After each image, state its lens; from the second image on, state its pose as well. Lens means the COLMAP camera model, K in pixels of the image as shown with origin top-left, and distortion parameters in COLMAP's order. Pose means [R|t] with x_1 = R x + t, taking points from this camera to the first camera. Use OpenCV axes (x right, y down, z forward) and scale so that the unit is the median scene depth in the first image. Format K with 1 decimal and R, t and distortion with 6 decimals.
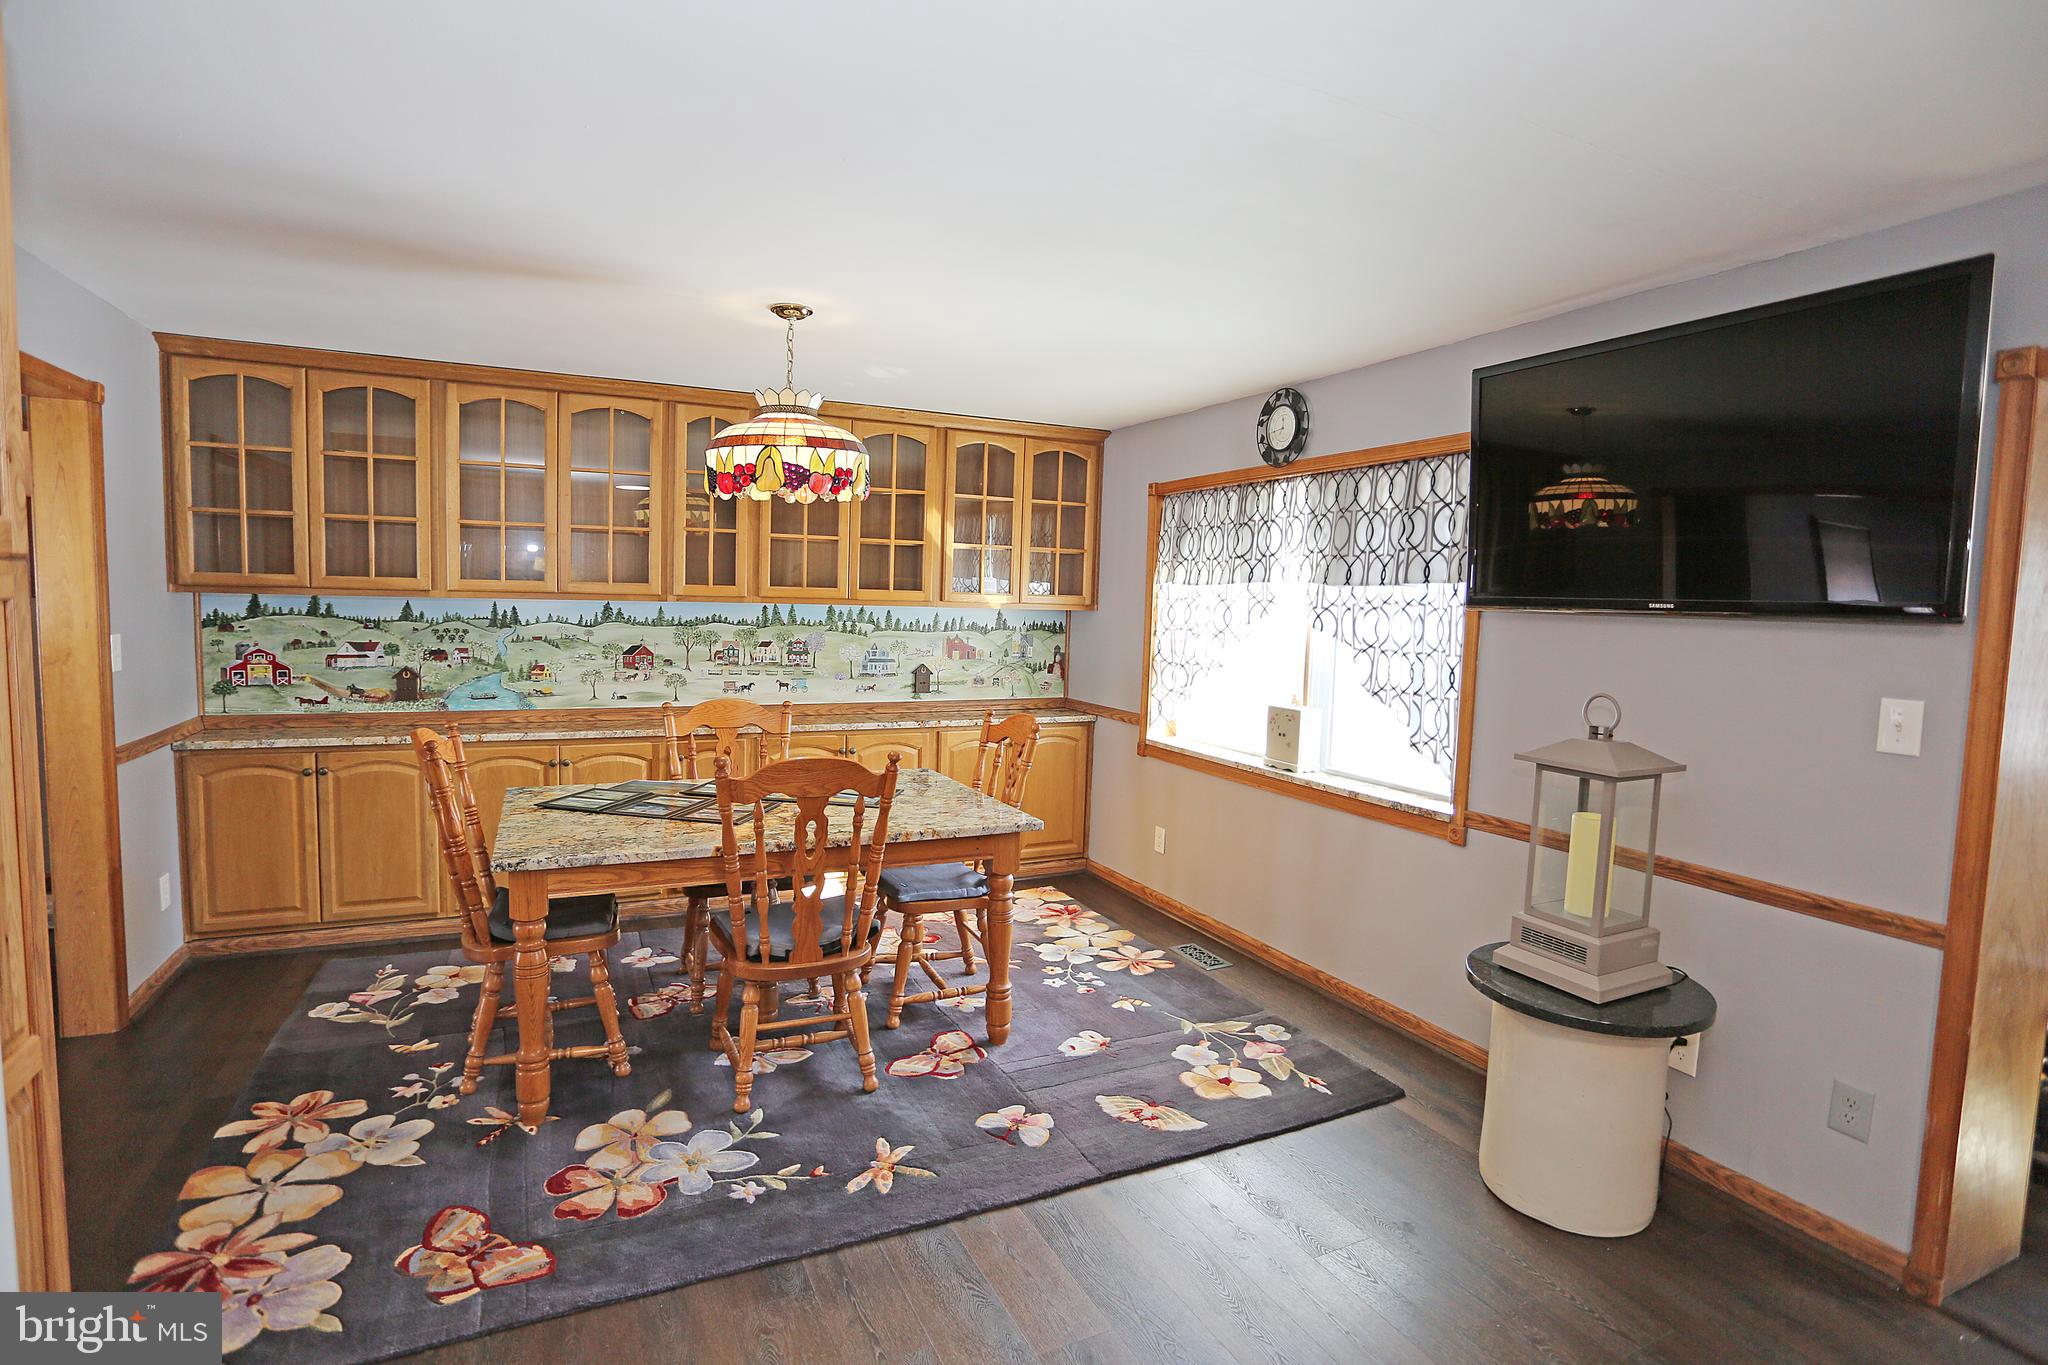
lens RADIAL K [[998.6, 0, 1018.9], [0, 998.6, 674.6], [0, 0, 1]] dist [-0.080472, 0.037582]
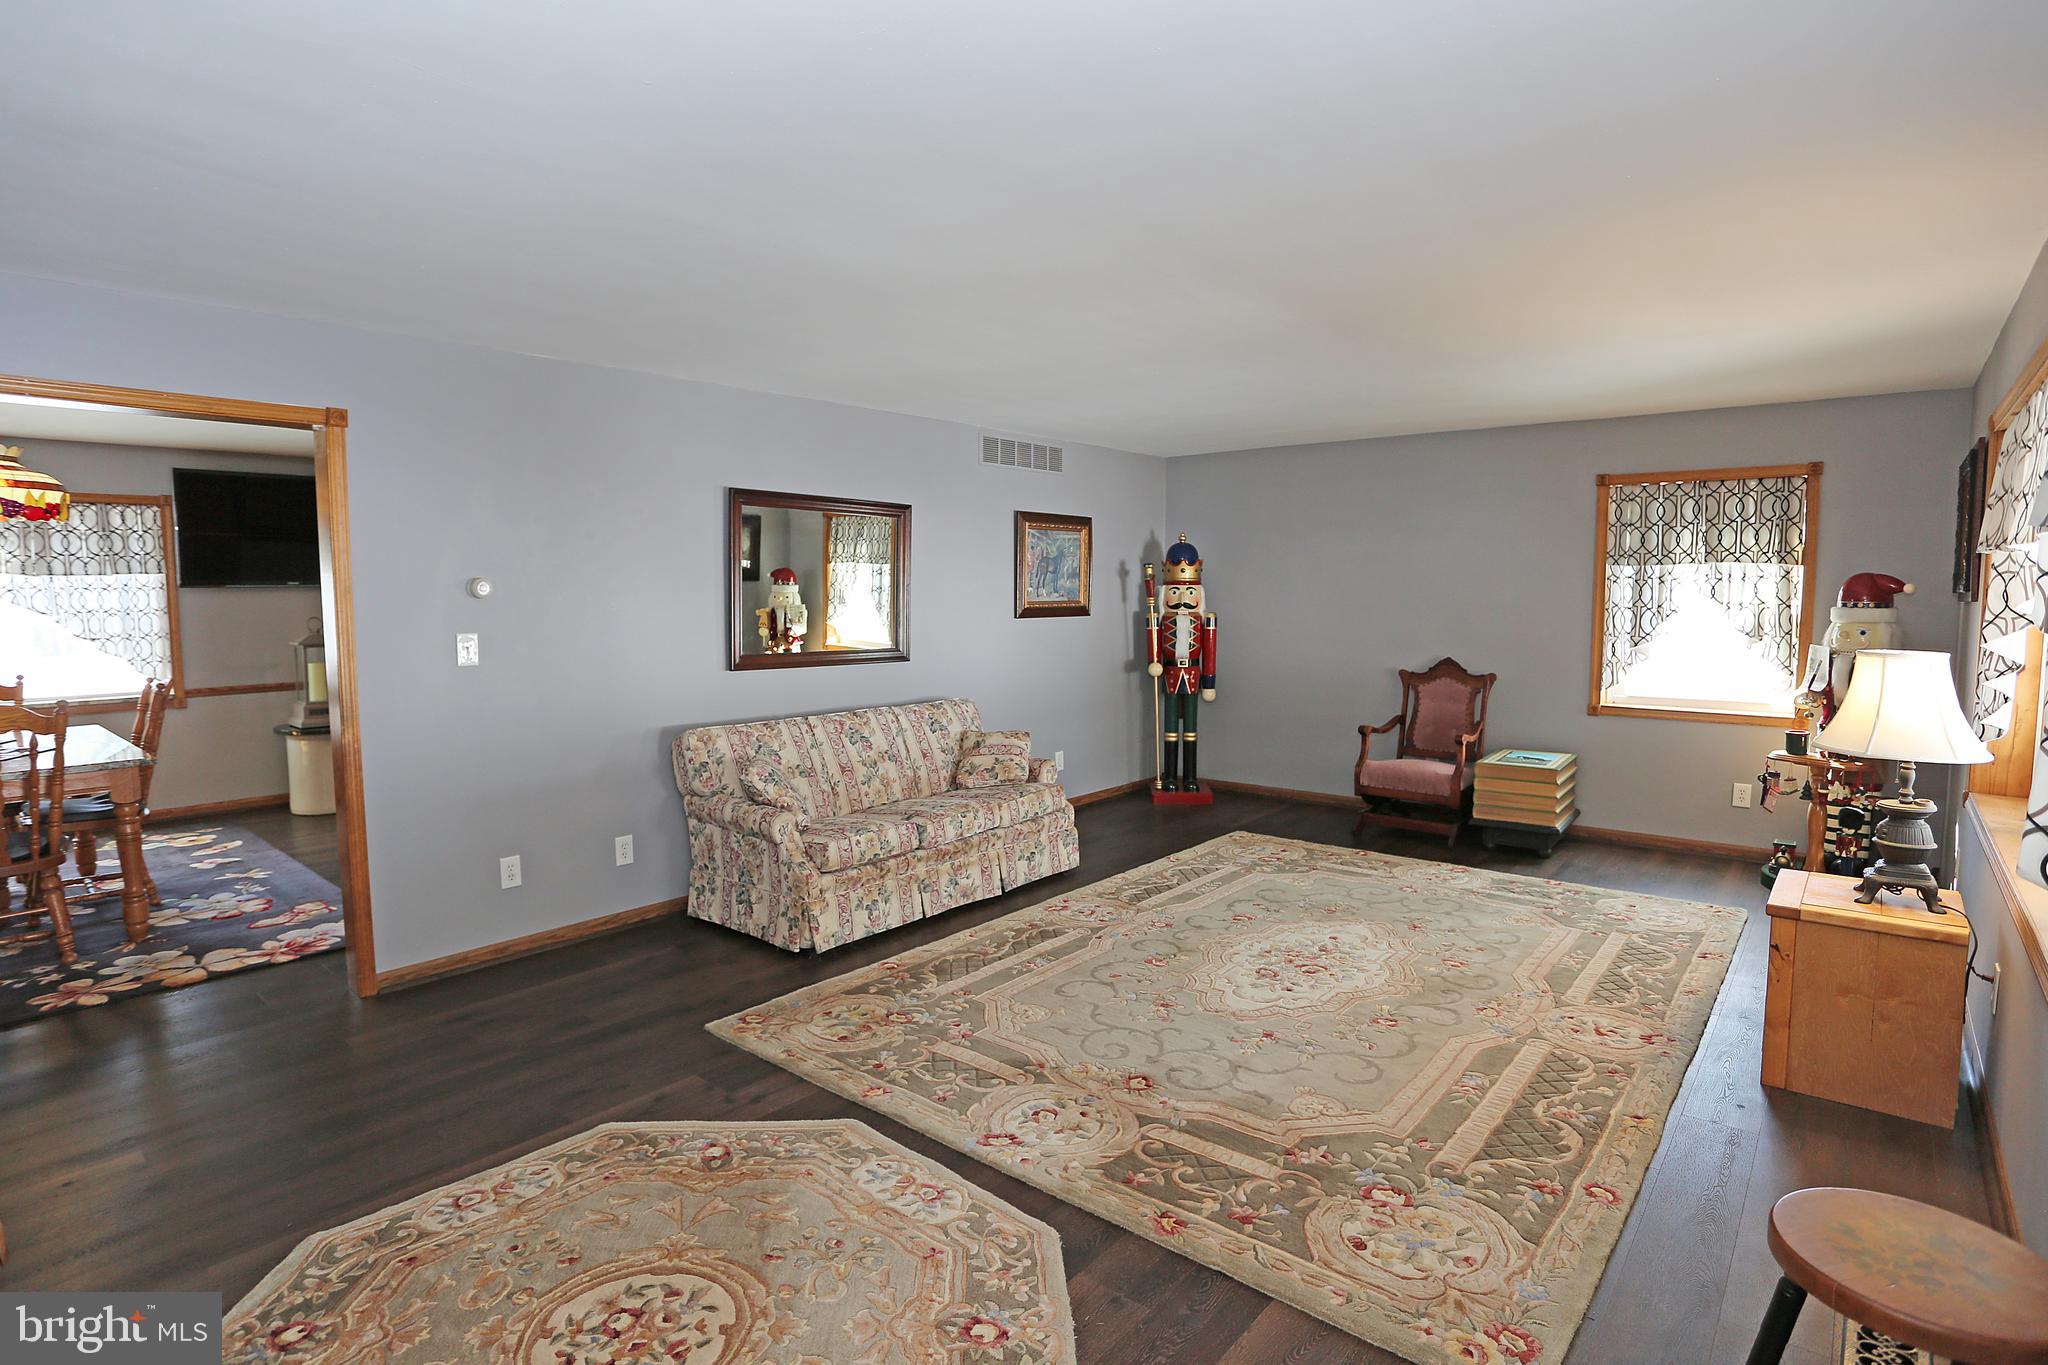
lens RADIAL K [[1039.3, 0, 1016.7], [0, 1039.3, 676.9], [0, 0, 1]] dist [-0.079060, 0.032790]
pose [[-0.403584, -0.104373, 0.908970, -1.577068], [0.062676, 0.987985, 0.141274, -0.050658], [-0.912793, 0.113987, -0.392193, 0.199241]]
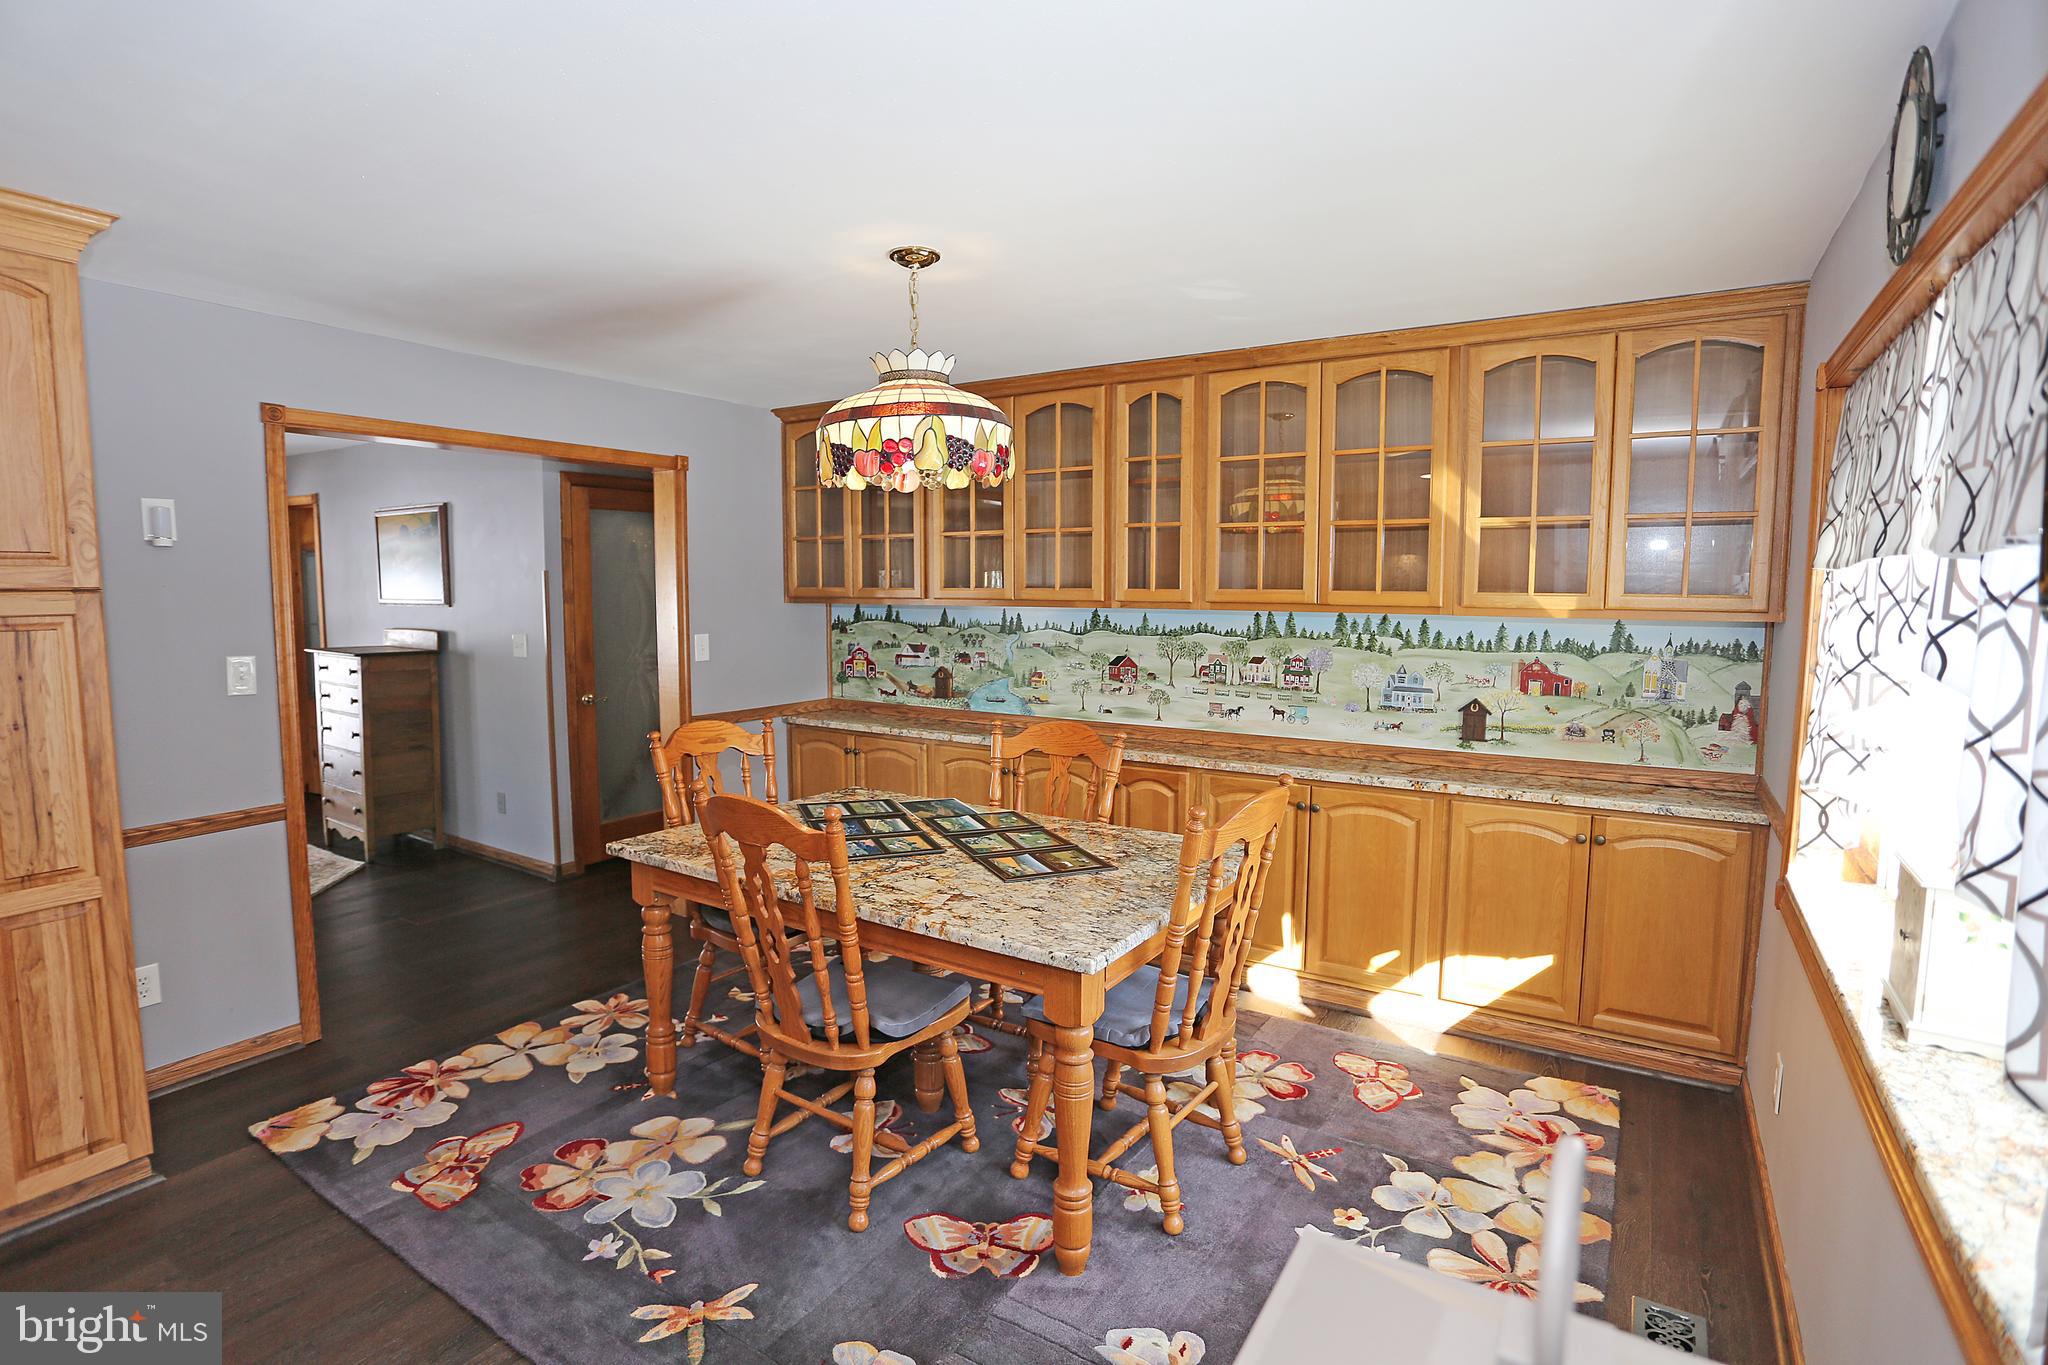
lens RADIAL K [[998.6, 0, 1018.9], [0, 998.6, 674.6], [0, 0, 1]] dist [-0.080472, 0.037582]
pose [[0.520820, 0.049549, -0.852227, 0.398541], [-0.054736, 0.998198, 0.024585, -0.033647], [0.851910, 0.033844, 0.522594, 0.488000]]
